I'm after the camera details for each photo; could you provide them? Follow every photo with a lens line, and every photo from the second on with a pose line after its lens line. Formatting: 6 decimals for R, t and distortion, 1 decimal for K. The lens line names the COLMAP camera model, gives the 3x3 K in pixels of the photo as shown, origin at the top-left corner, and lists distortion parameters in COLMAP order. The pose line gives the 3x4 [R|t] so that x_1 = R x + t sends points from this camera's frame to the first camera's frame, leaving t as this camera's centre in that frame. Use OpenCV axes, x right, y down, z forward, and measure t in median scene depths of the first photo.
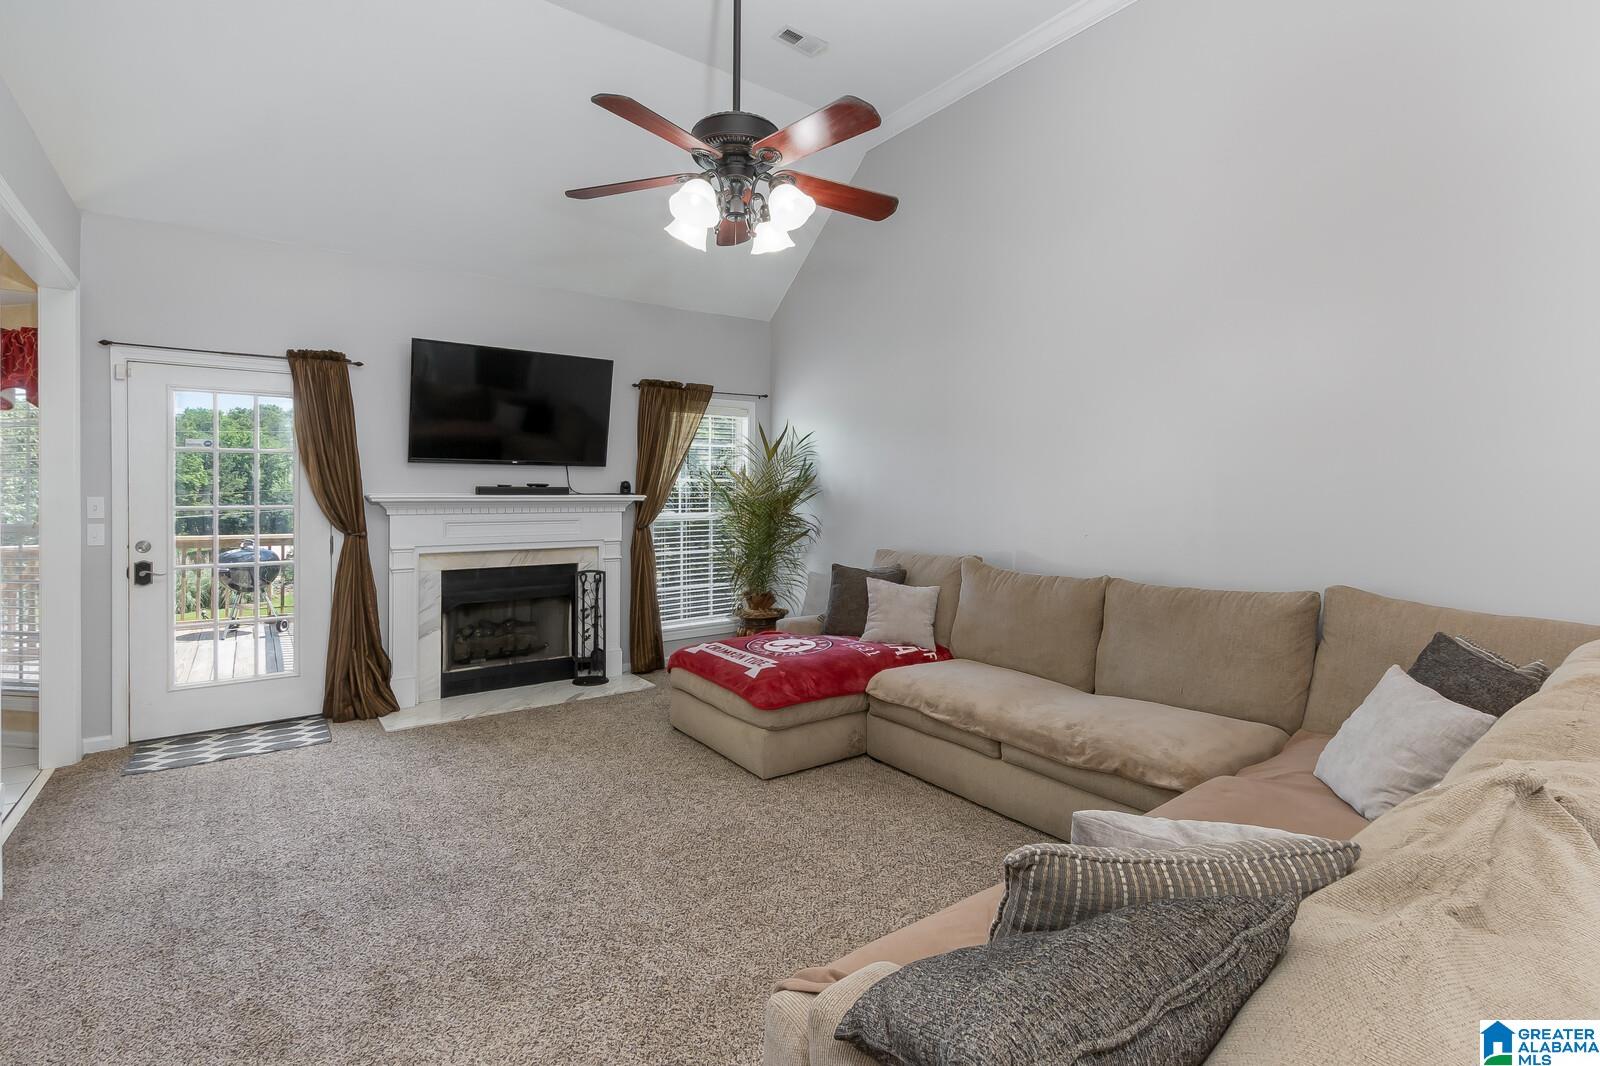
lens RADIAL K [[714.3, 0, 758.0], [0, 714.3, 497.7], [0, 0, 1]] dist [0.004424, 0.000084]
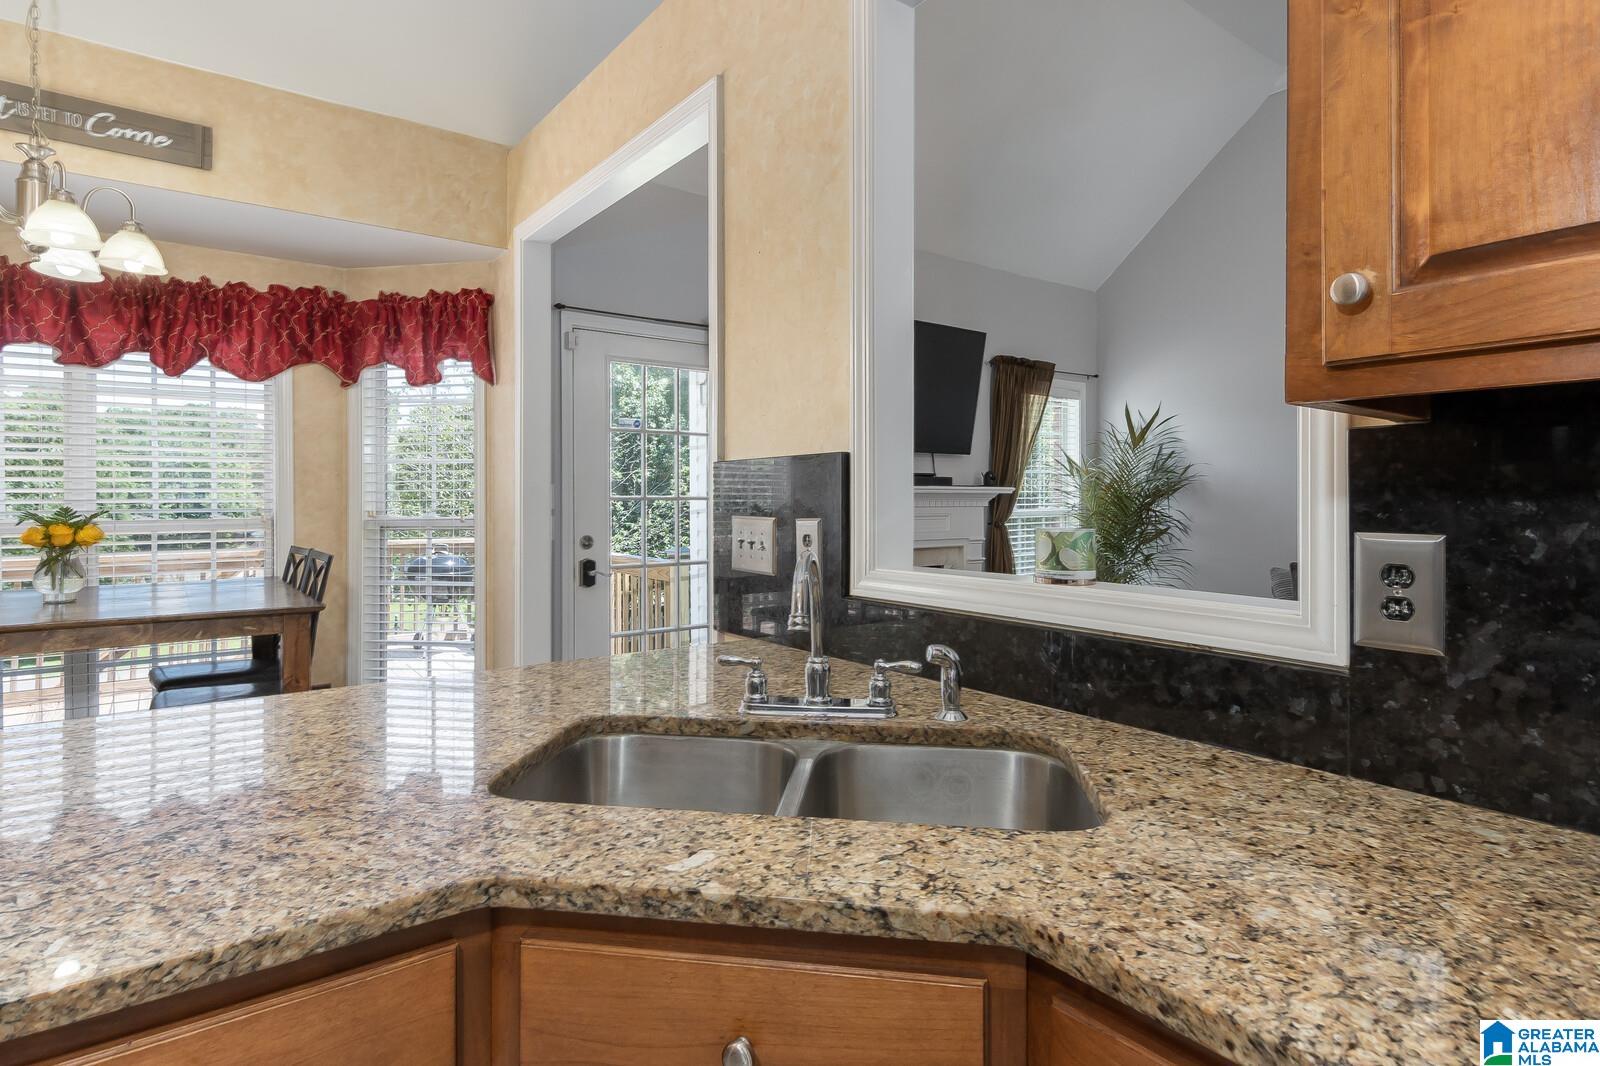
lens RADIAL K [[820.7, 0, 767.5], [0, 820.7, 498.8], [0, 0, 1]] dist [0.002658, -0.000331]
pose [[0.999817, -0.002286, 0.018984, -0.539133], [0.002426, 0.999970, -0.007355, 0.019227], [-0.018967, 0.007400, 0.999793, 0.003903]]
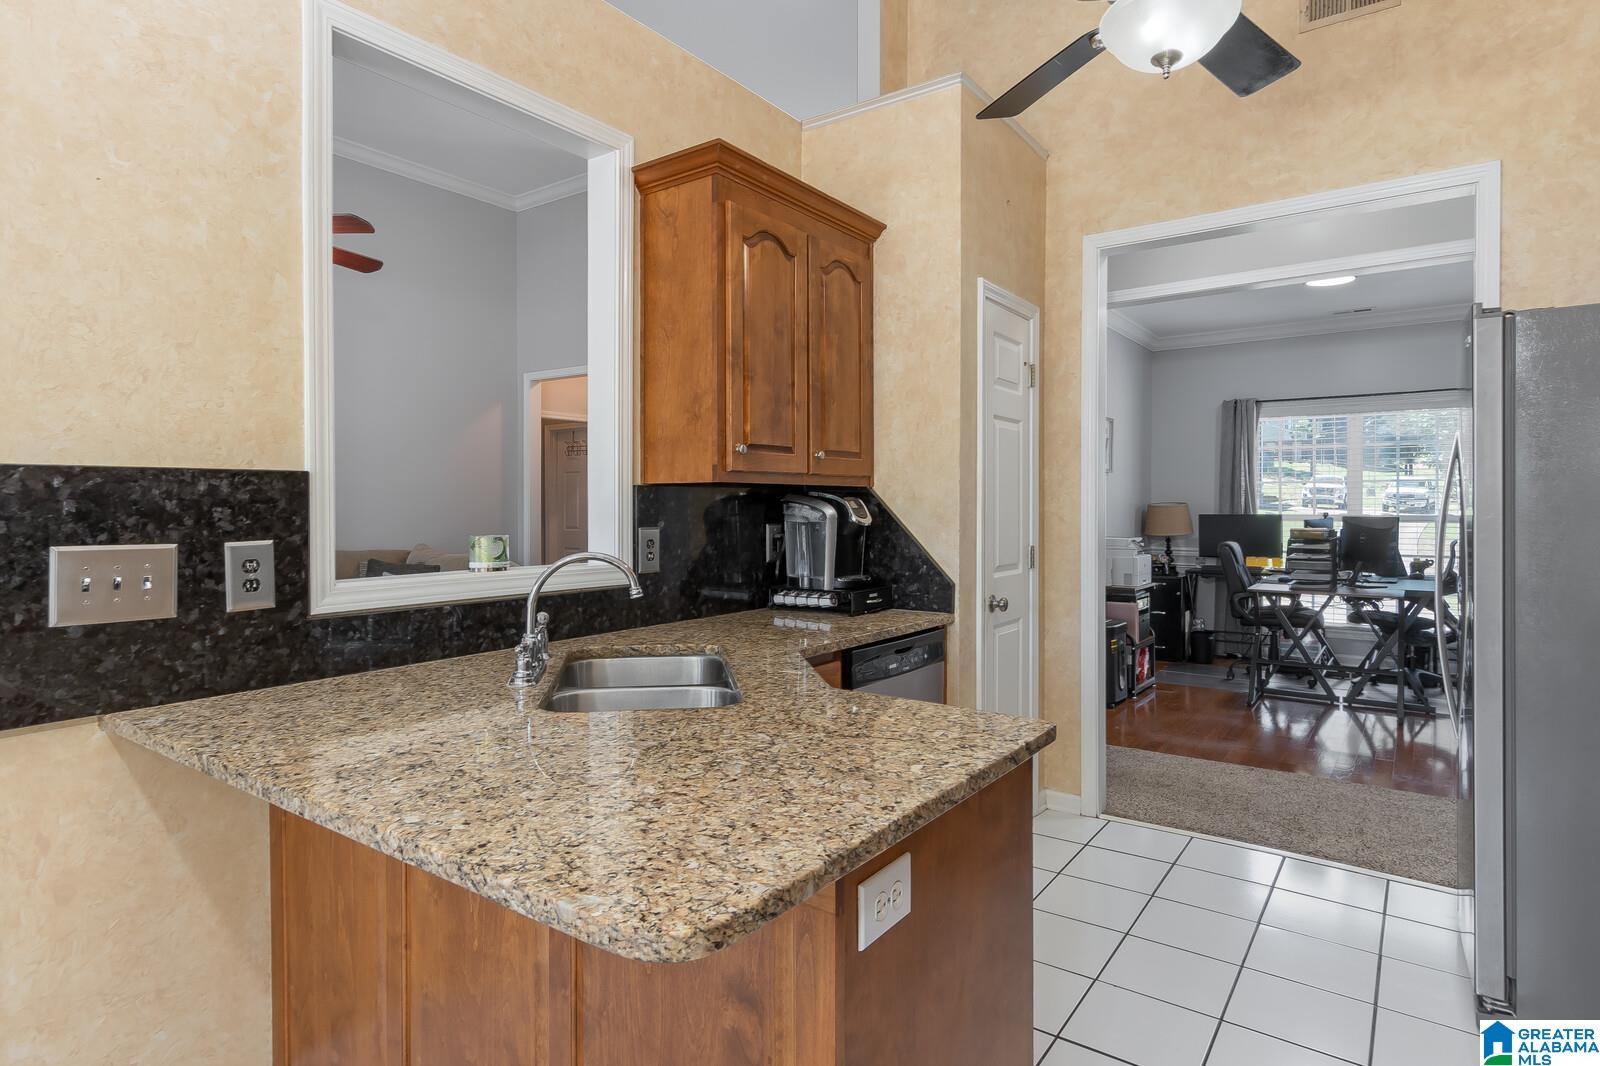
lens RADIAL K [[869.8, 0, 774.0], [0, 869.8, 513.7], [0, 0, 1]] dist [0.008111, 0.001239]
pose [[-0.301136, -0.014187, 0.953476, -0.964065], [0.007669, 0.999821, 0.017299, 0.008328], [-0.953550, 0.012522, -0.300973, 0.317970]]
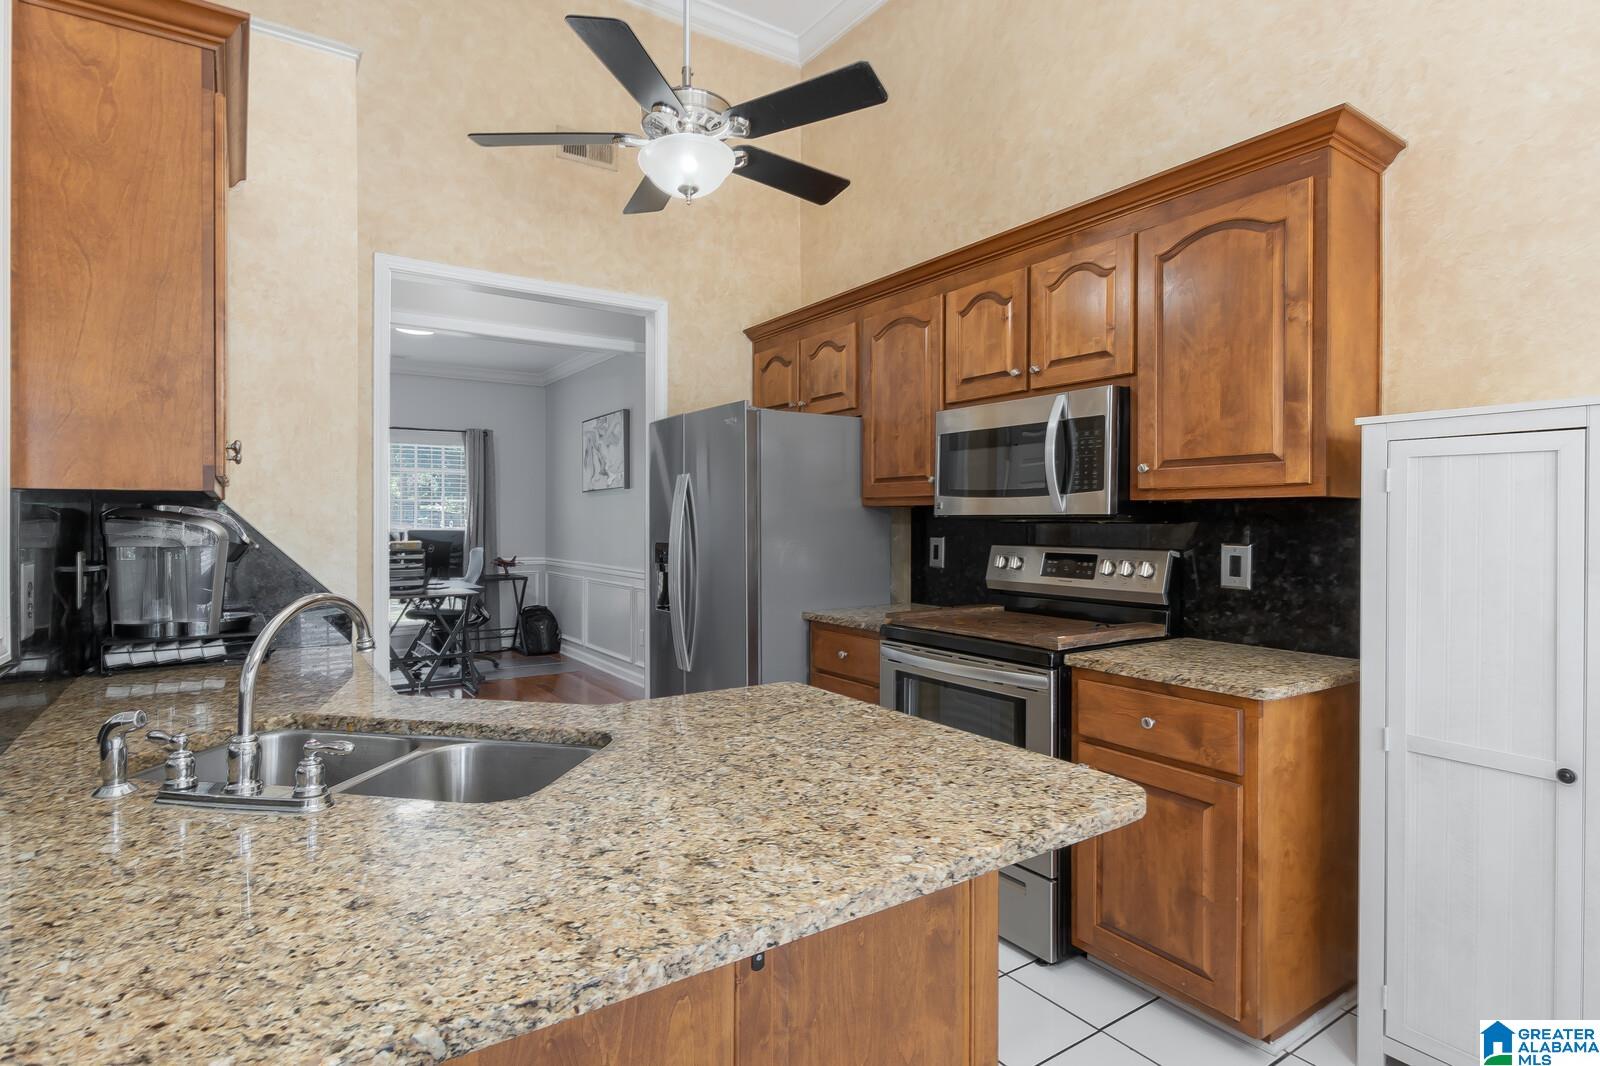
lens RADIAL K [[820.7, 0, 799.3], [0, 820.7, 528.0], [0, 0, 1]] dist [0.002658, -0.000331]
pose [[-0.999638, -0.004847, 0.026452, -0.698138], [-0.004331, 0.999800, 0.019501, 0.005701], [-0.026541, 0.019379, -0.999460, 0.543527]]
